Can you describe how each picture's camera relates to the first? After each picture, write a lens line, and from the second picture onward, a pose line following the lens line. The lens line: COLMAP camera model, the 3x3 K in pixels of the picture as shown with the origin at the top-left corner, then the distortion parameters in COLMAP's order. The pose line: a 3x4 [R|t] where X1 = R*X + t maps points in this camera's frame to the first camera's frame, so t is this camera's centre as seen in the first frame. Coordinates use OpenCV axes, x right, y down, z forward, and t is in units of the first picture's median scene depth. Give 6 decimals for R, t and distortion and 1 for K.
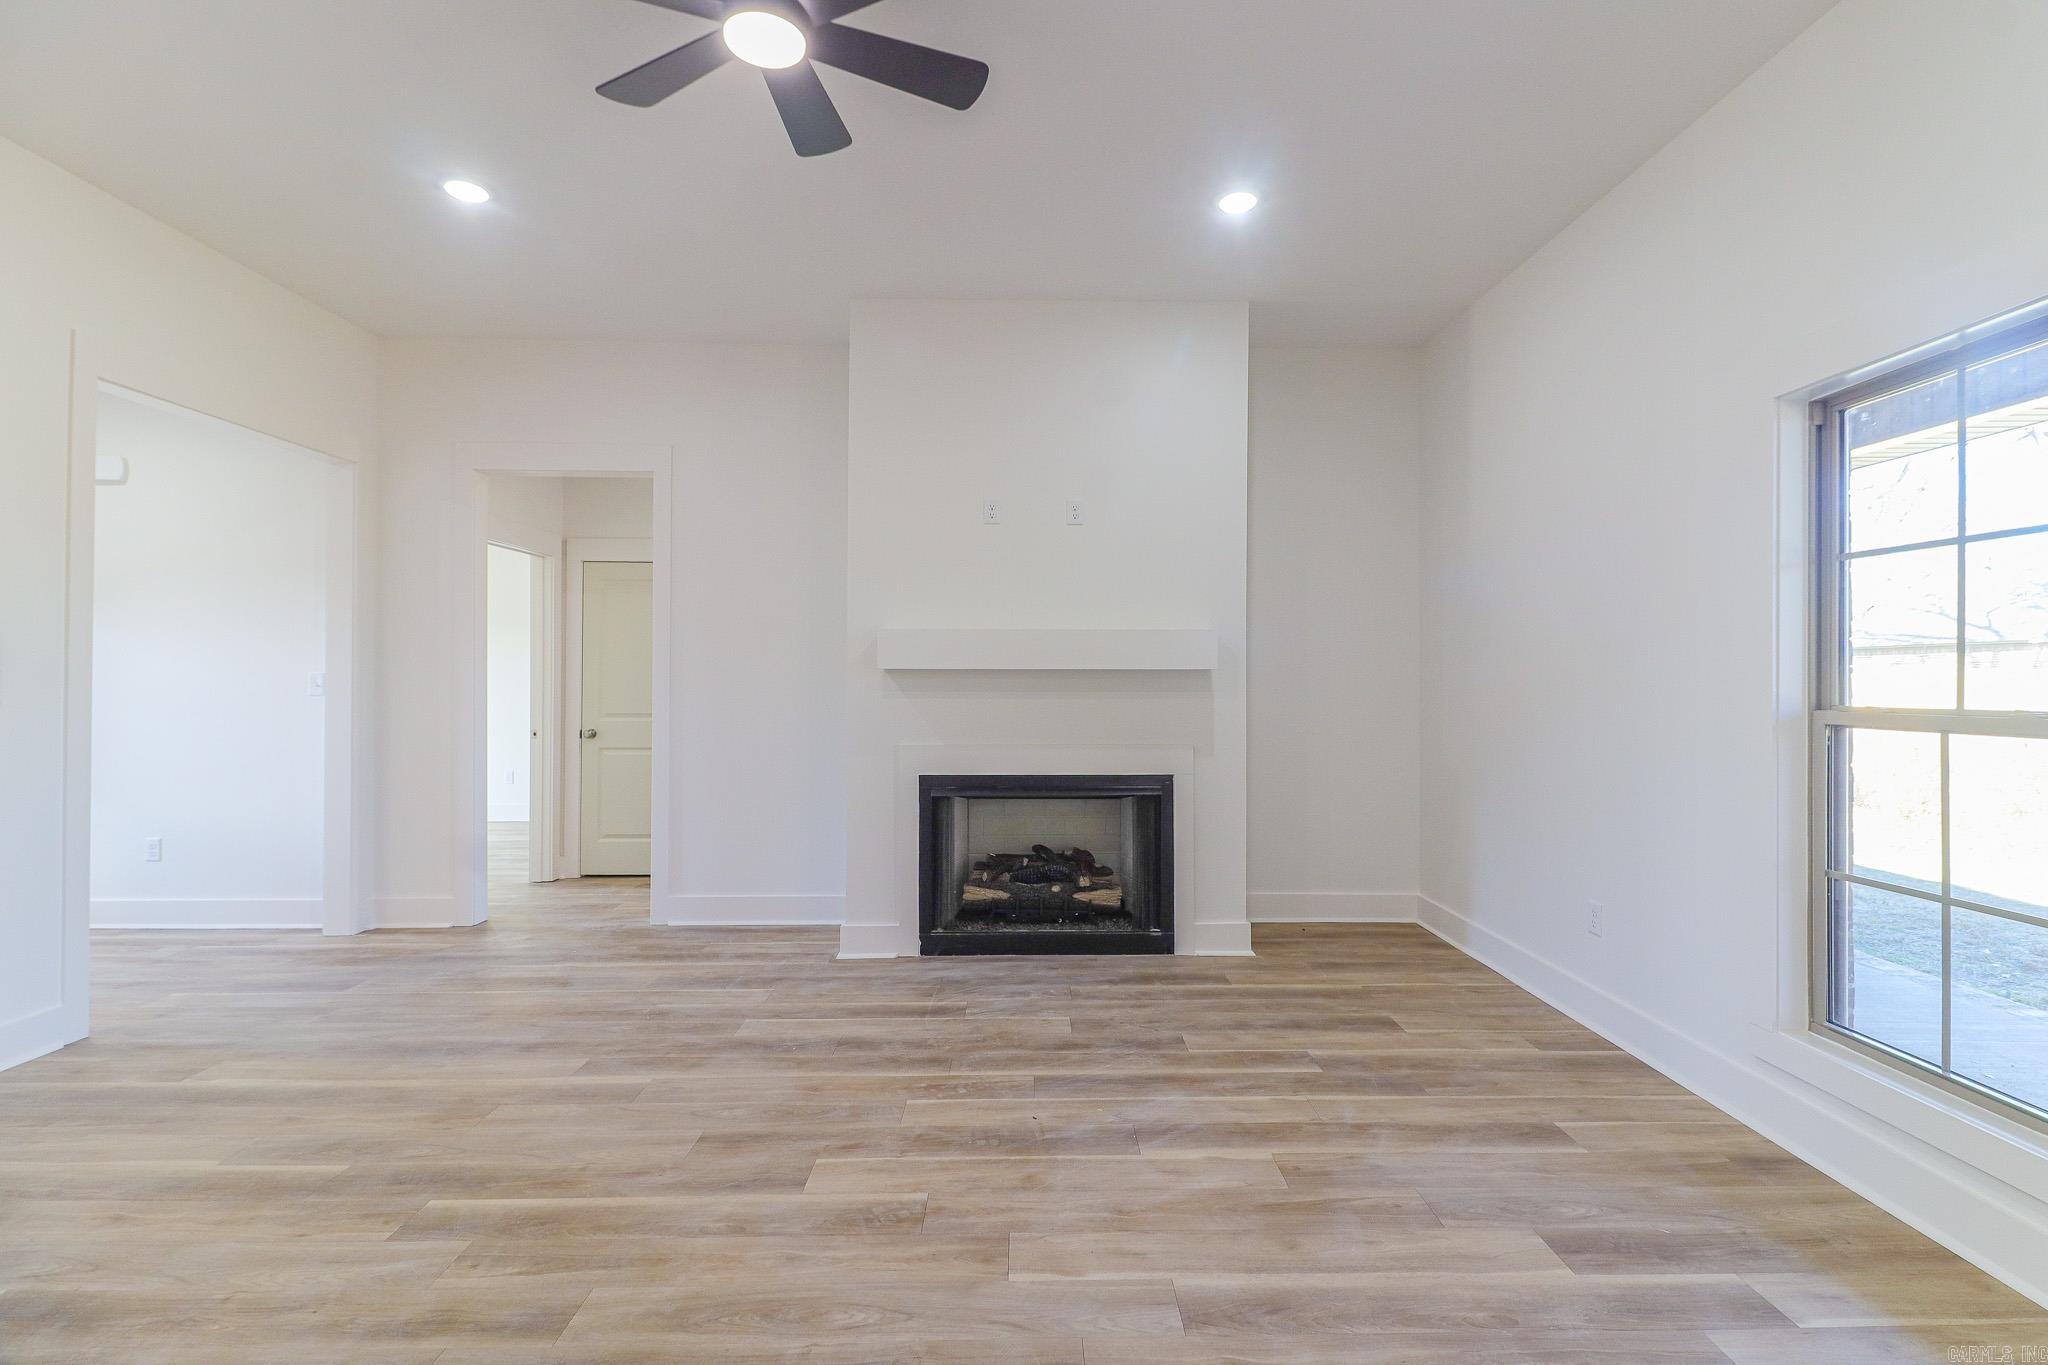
lens RADIAL K [[952.7, 0, 992.9], [0, 952.7, 669.8], [0, 0, 1]] dist [0.014269, -0.009940]
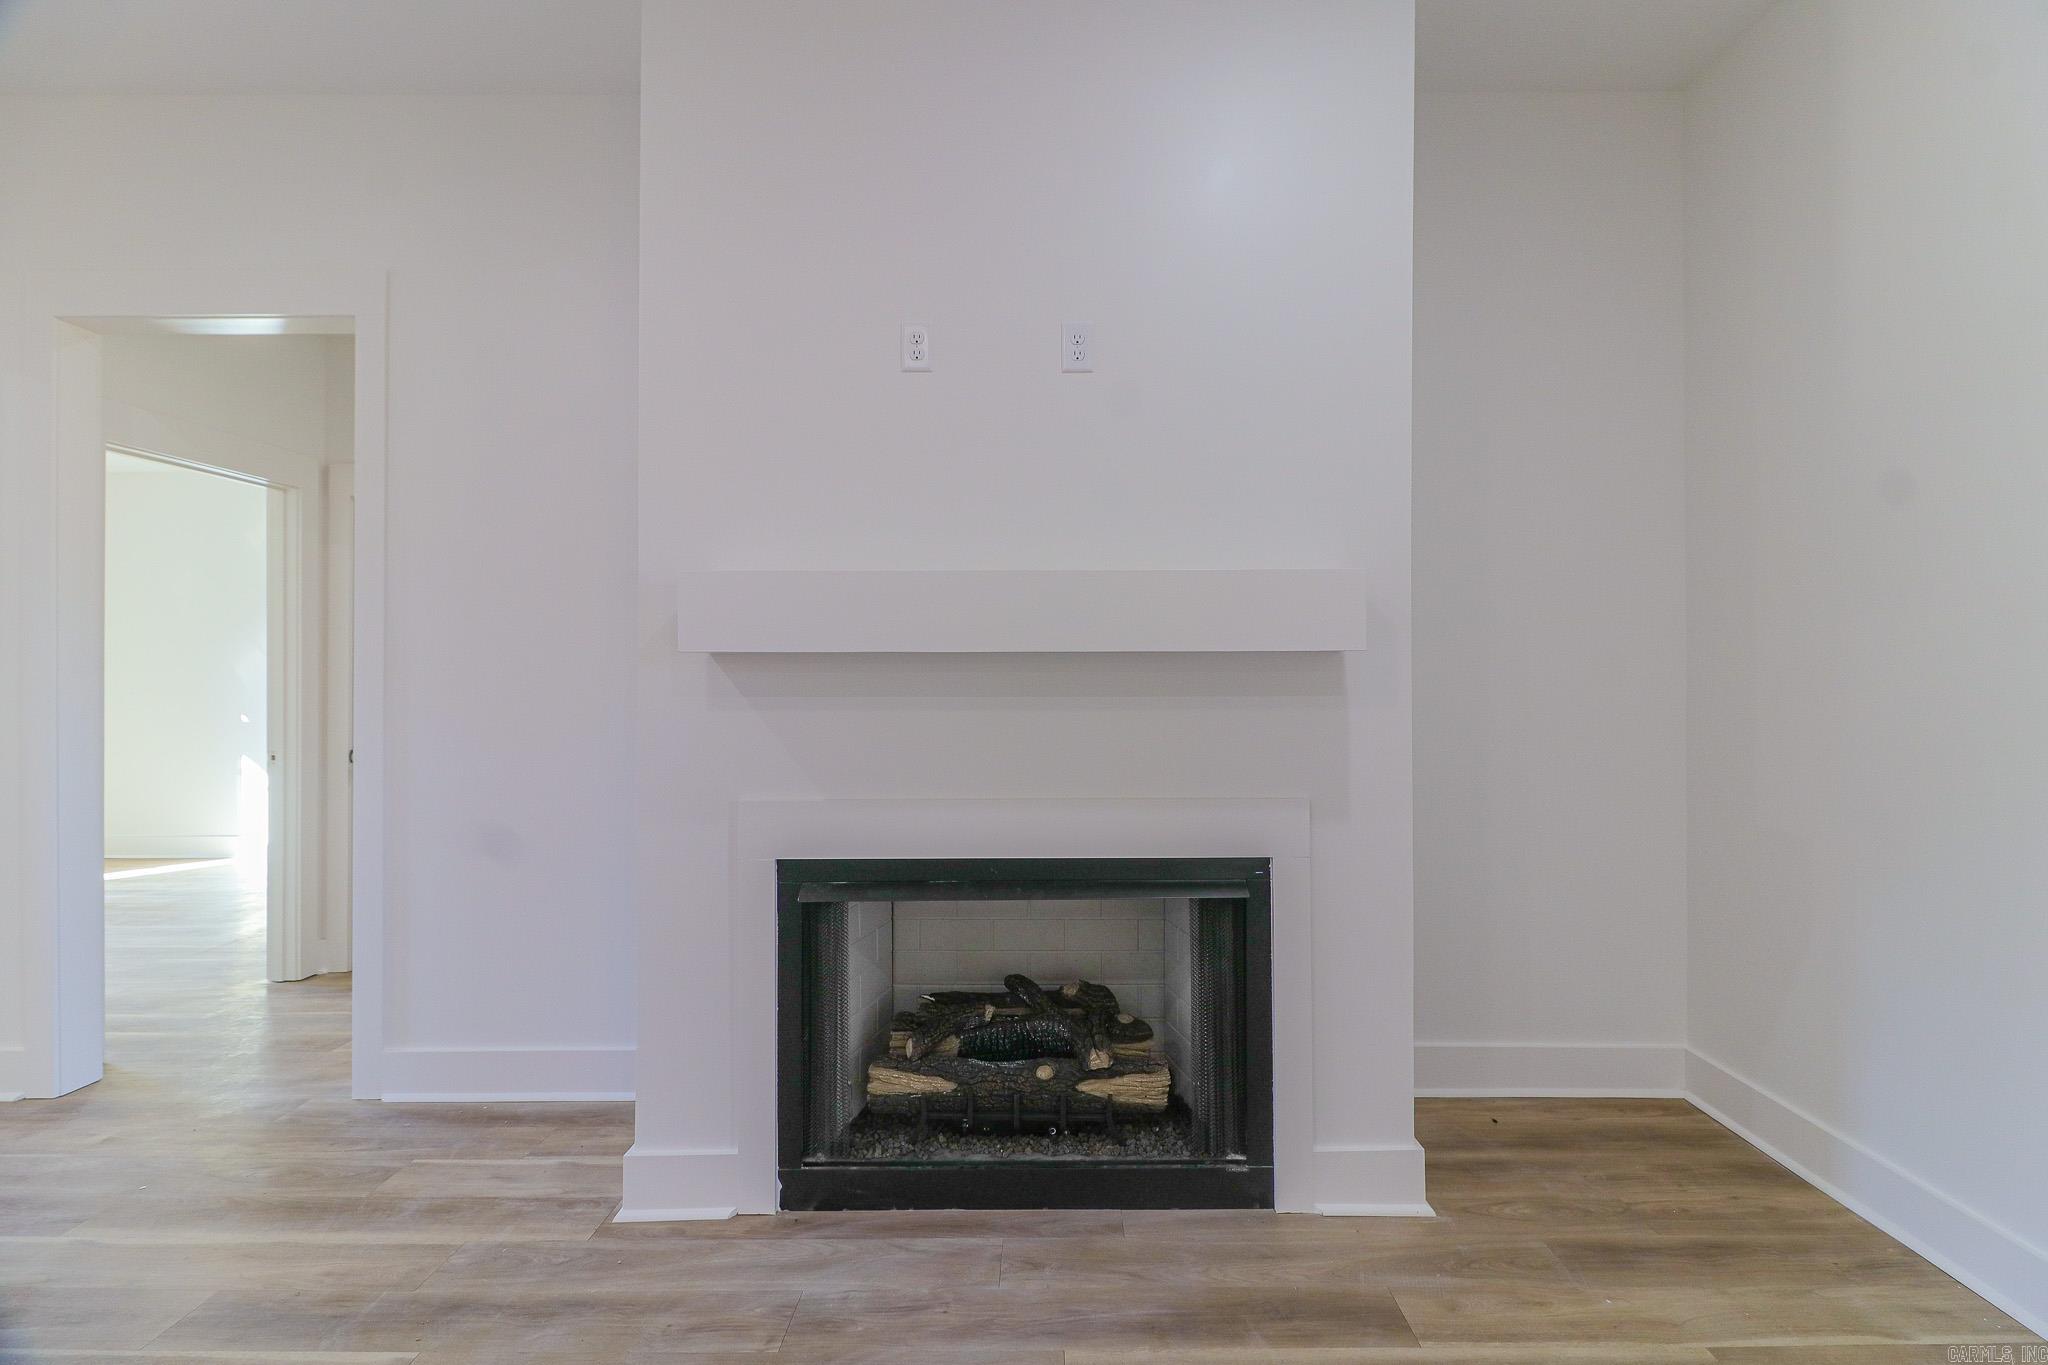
lens RADIAL K [[952.7, 0, 1034.0], [0, 952.7, 670.9], [0, 0, 1]] dist [0.014269, -0.009940]
pose [[0.999870, -0.004342, 0.015505, 0.053419], [0.004206, 0.999953, 0.008758, 0.004867], [-0.015542, -0.008692, 0.999841, 0.480129]]
